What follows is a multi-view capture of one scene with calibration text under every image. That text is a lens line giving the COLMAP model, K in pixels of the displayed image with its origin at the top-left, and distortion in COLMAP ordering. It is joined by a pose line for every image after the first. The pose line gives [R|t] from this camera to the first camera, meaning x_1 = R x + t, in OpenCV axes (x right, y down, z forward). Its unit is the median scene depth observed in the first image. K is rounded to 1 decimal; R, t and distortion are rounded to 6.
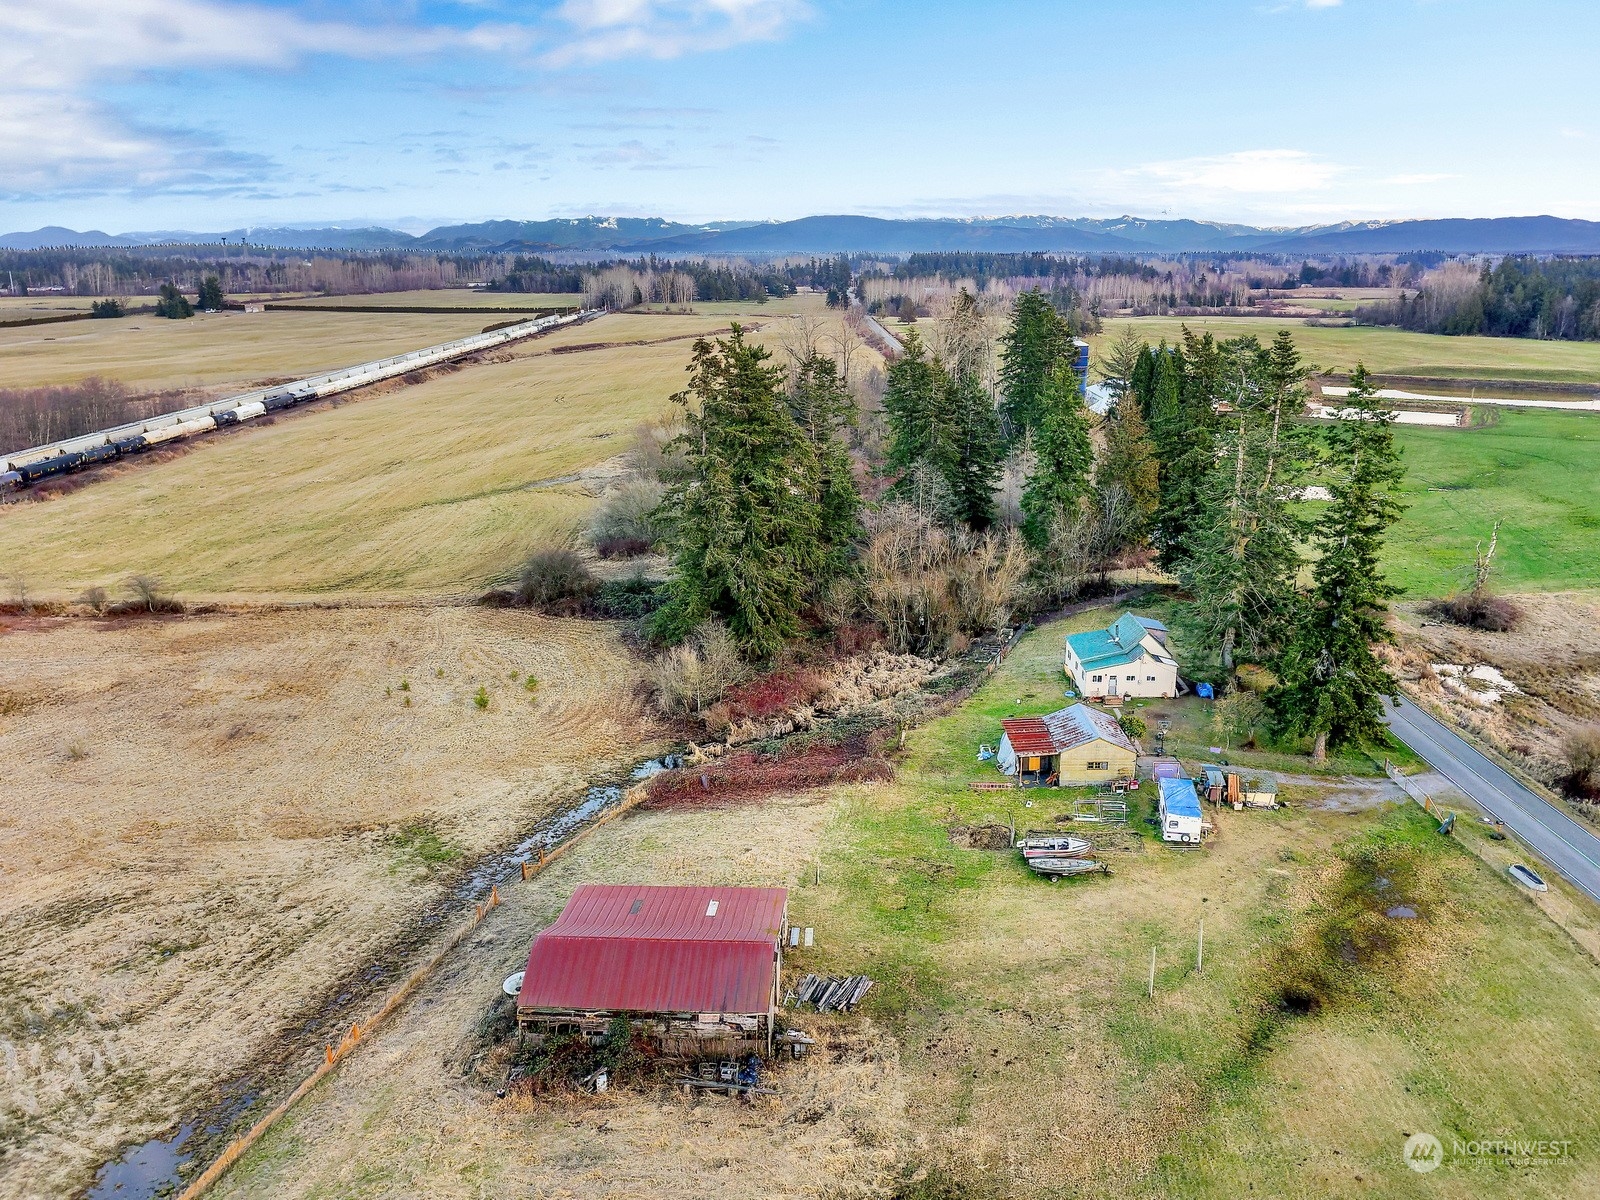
lens RADIAL K [[1270.6, 0, 822.7], [0, 1270.6, 602.2], [0, 0, 1]] dist [0.004003, -0.000883]
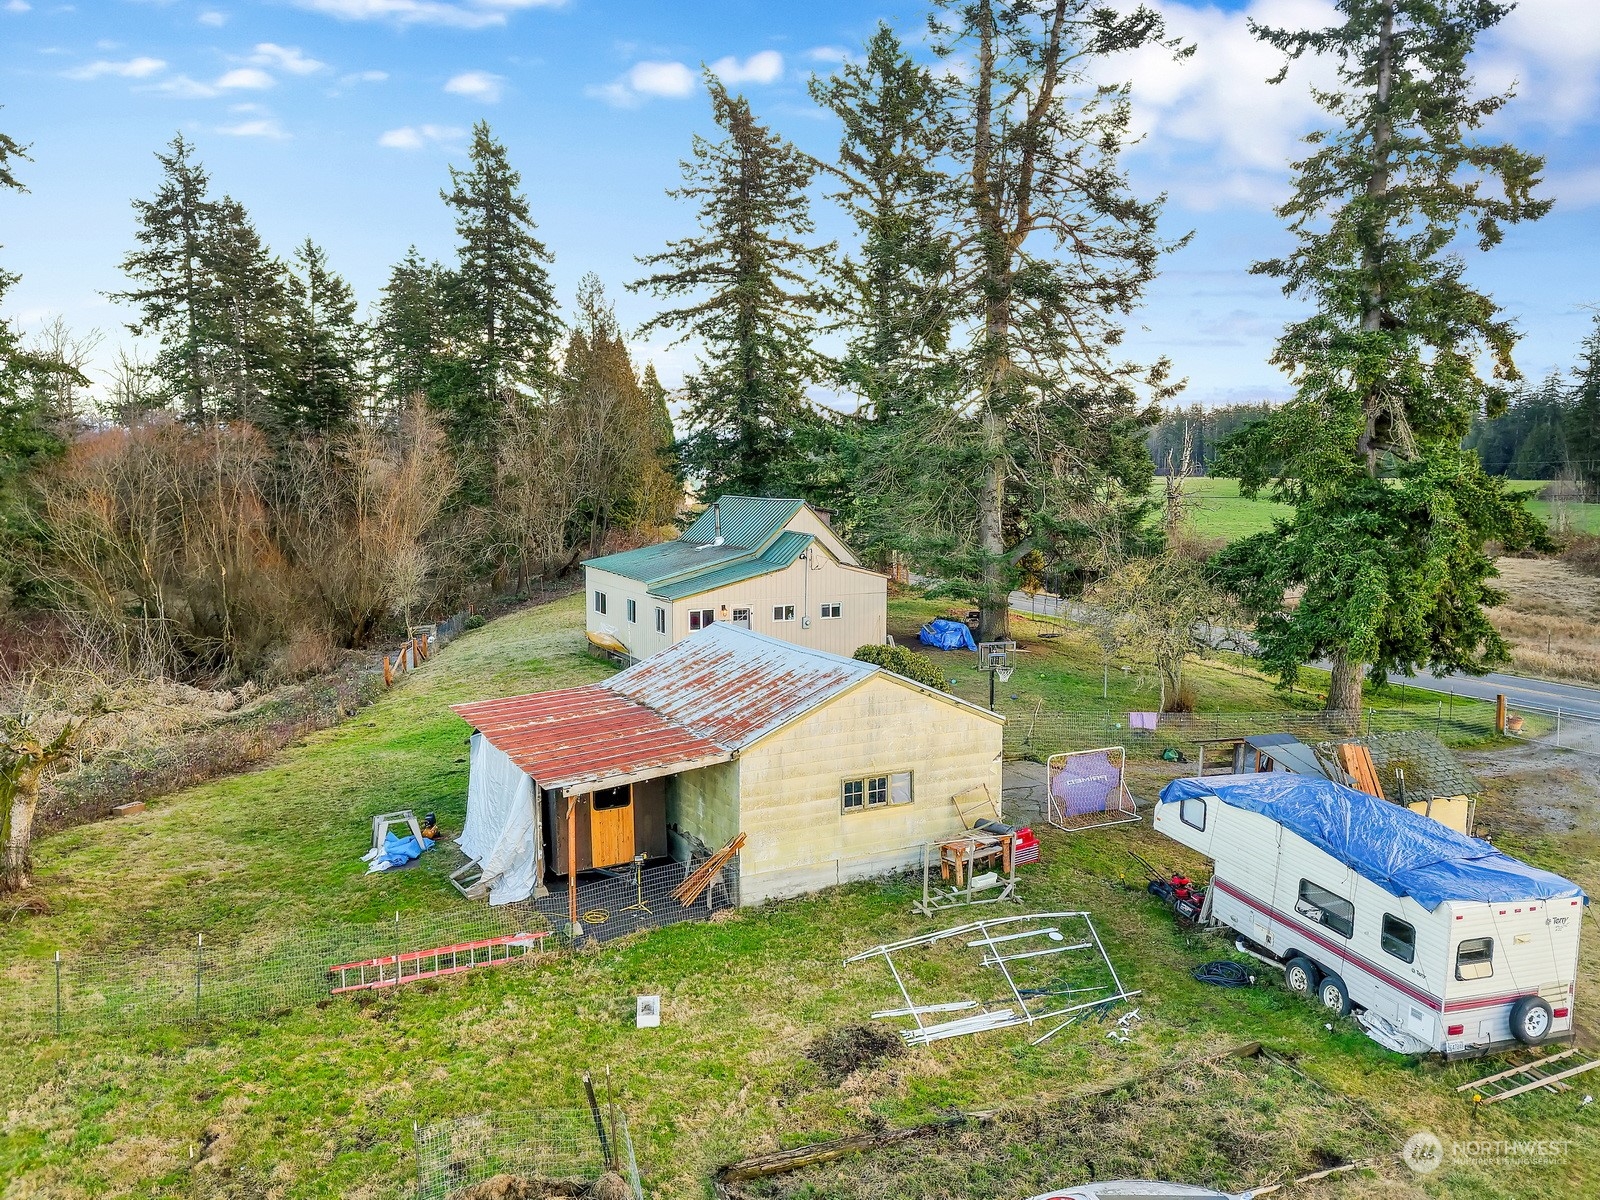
lens RADIAL K [[1270.6, 0, 822.7], [0, 1270.6, 602.2], [0, 0, 1]] dist [0.004003, -0.000883]
pose [[0.888825, -0.060996, 0.454170, 0.084156], [0.126744, 0.985161, -0.115732, 0.102892], [-0.440371, 0.160429, 0.883366, 0.674501]]
